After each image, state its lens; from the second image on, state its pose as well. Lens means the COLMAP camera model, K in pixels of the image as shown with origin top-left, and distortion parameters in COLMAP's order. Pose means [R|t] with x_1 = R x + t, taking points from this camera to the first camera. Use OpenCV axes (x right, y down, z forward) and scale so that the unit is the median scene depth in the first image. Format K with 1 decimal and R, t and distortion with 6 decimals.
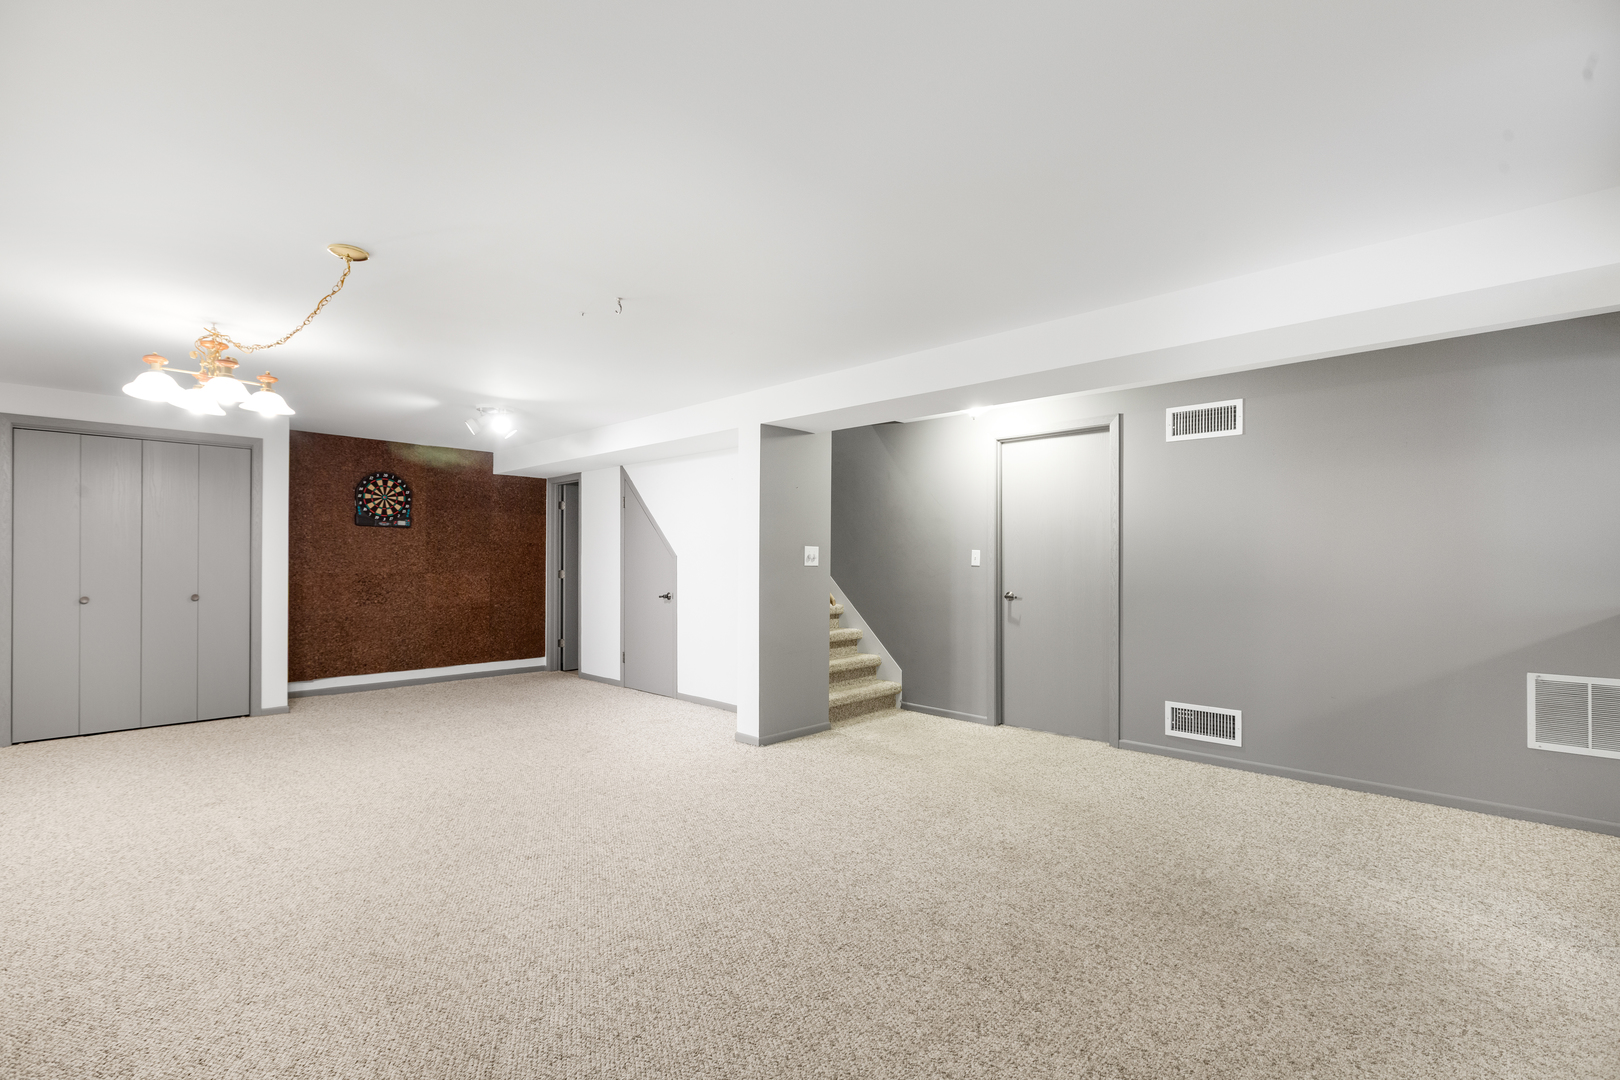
lens RADIAL K [[721.1, 0, 812.2], [0, 721.1, 543.6], [0, 0, 1]] dist [0.001639, -0.000721]
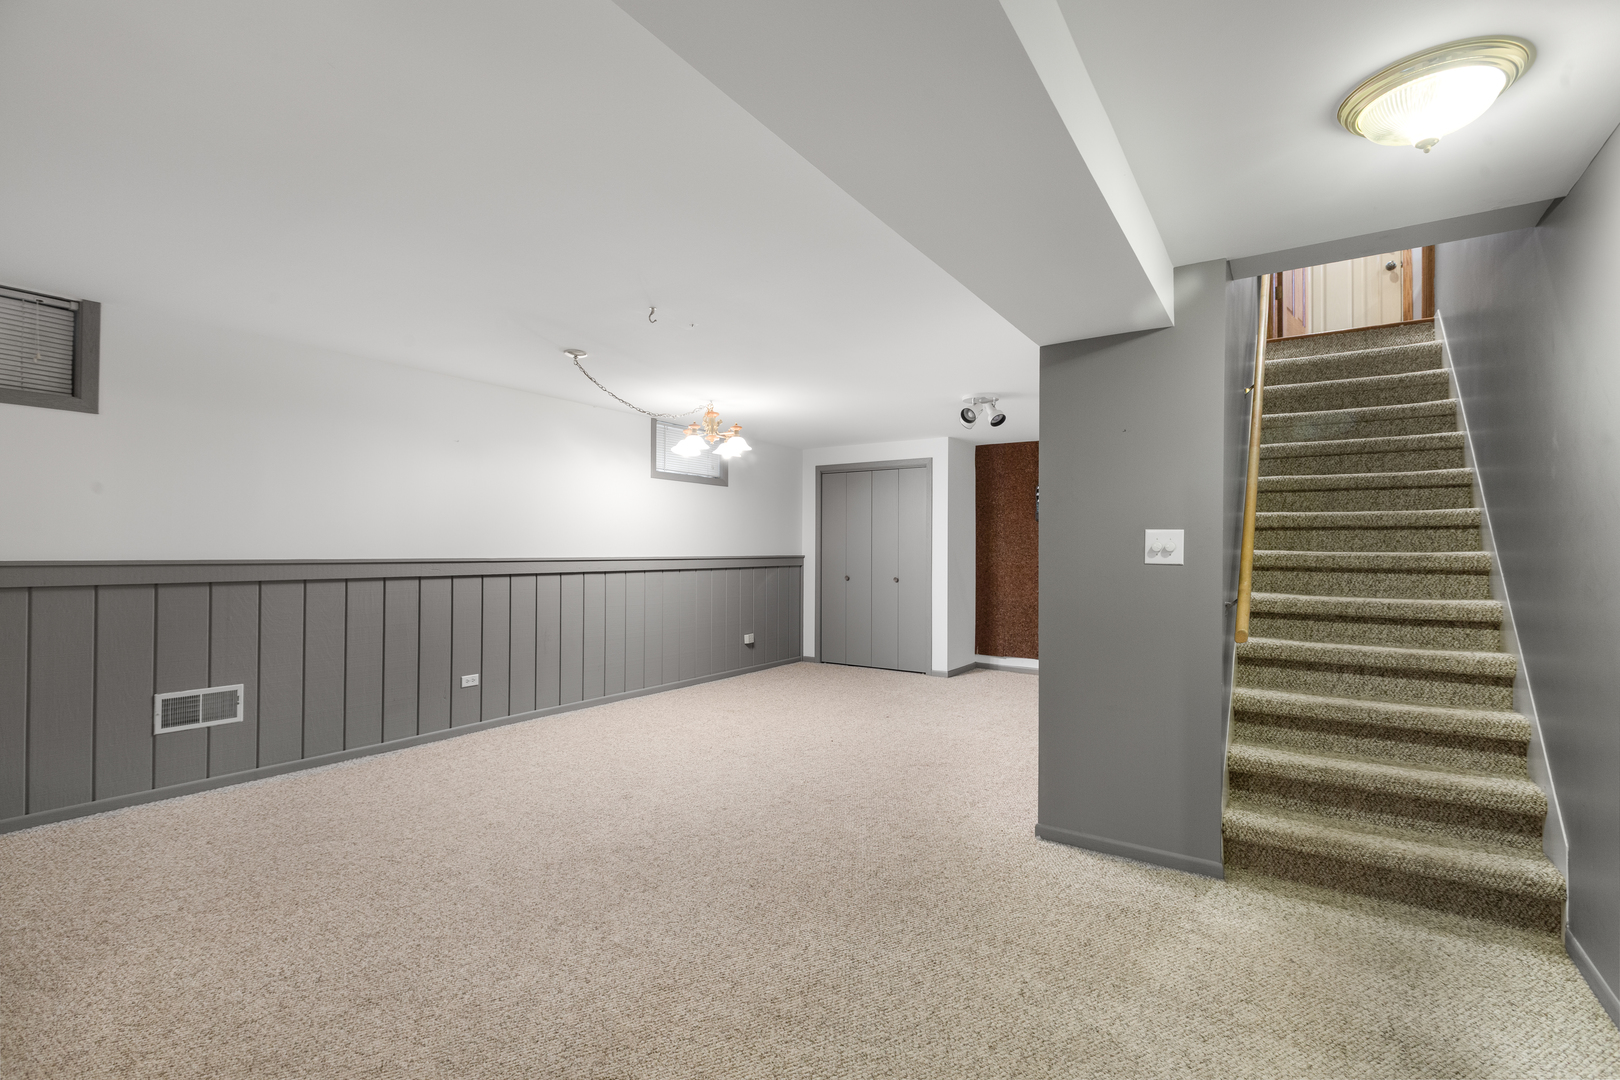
lens RADIAL K [[721.1, 0, 820.8], [0, 721.1, 538.8], [0, 0, 1]] dist [0.001639, -0.000721]
pose [[0.179369, -0.017492, -0.983626, 0.430949], [0.017886, 0.999735, -0.014517, 0.012233], [0.983619, -0.014990, 0.179634, 0.549140]]
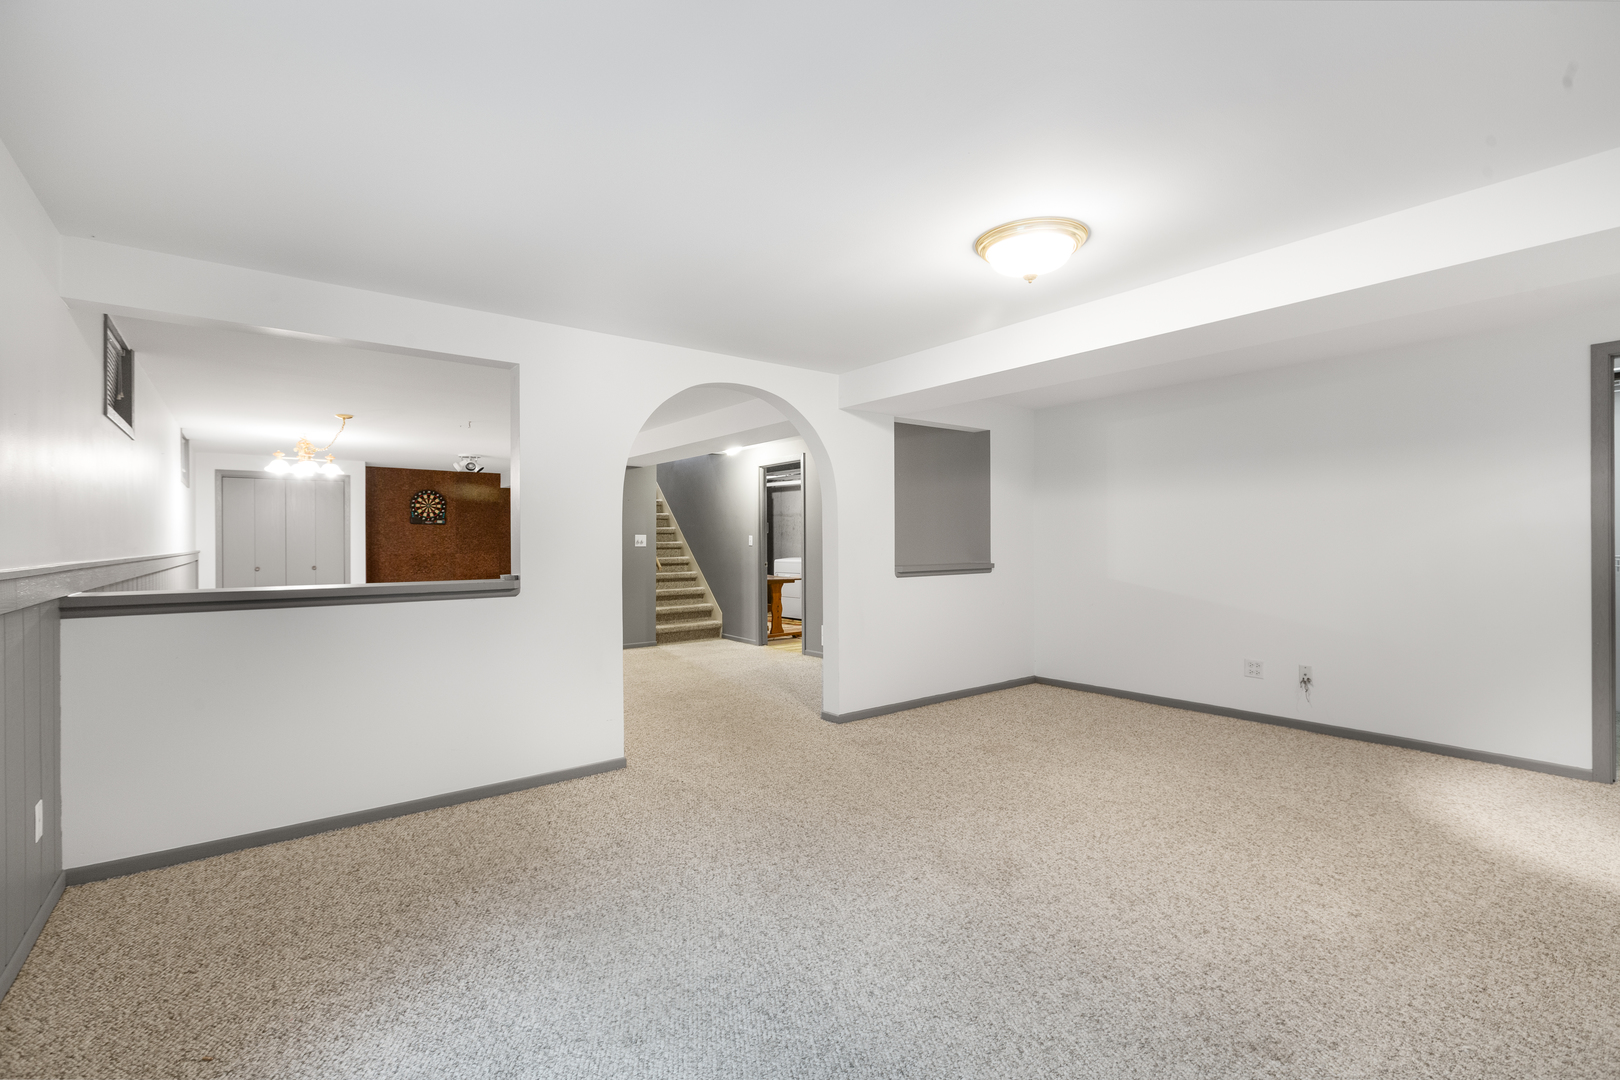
lens RADIAL K [[721.1, 0, 820.3], [0, 721.1, 541.9], [0, 0, 1]] dist [0.001639, -0.000721]
pose [[0.987865, -0.012061, -0.154846, 0.579677], [0.016542, 0.999480, 0.027680, -0.016830], [0.154432, -0.029906, 0.987551, -0.500010]]
